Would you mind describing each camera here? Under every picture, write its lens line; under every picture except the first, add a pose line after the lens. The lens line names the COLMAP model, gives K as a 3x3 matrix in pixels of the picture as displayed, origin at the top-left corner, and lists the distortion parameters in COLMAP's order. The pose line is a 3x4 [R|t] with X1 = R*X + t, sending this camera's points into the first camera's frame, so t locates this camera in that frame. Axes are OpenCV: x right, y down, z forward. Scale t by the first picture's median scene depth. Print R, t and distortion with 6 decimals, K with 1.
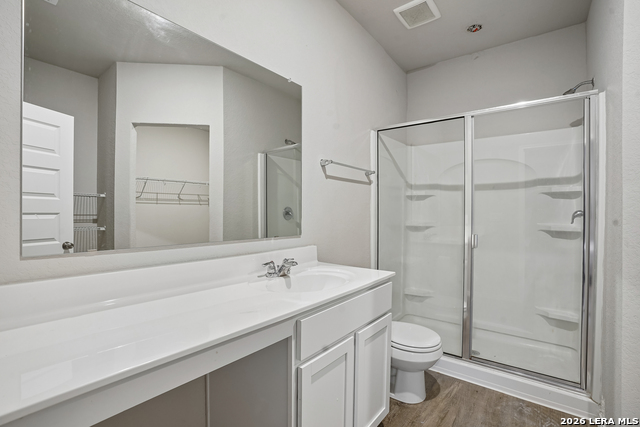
lens RADIAL K [[300.9, 0, 320.0], [0, 300.9, 213.5], [0, 0, 1]] dist [-0.063395, 0.025047]
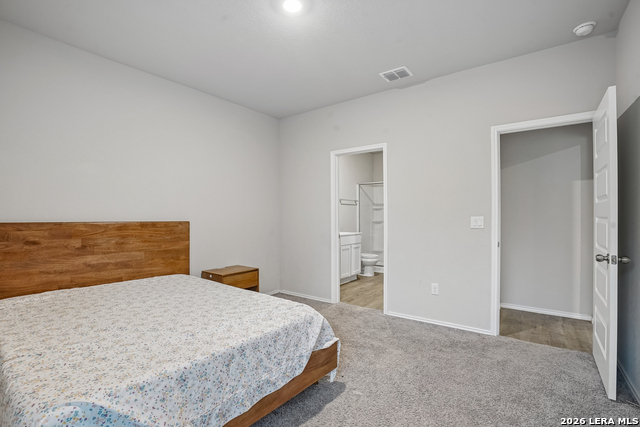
lens RADIAL K [[300.9, 0, 320.0], [0, 300.9, 213.5], [0, 0, 1]] dist [-0.063395, 0.025047]
pose [[0.999967, -0.000290, 0.008076, -0.167526], [0.000350, 0.999972, -0.007468, -0.004524], [-0.008073, 0.007470, 0.999940, -1.570972]]
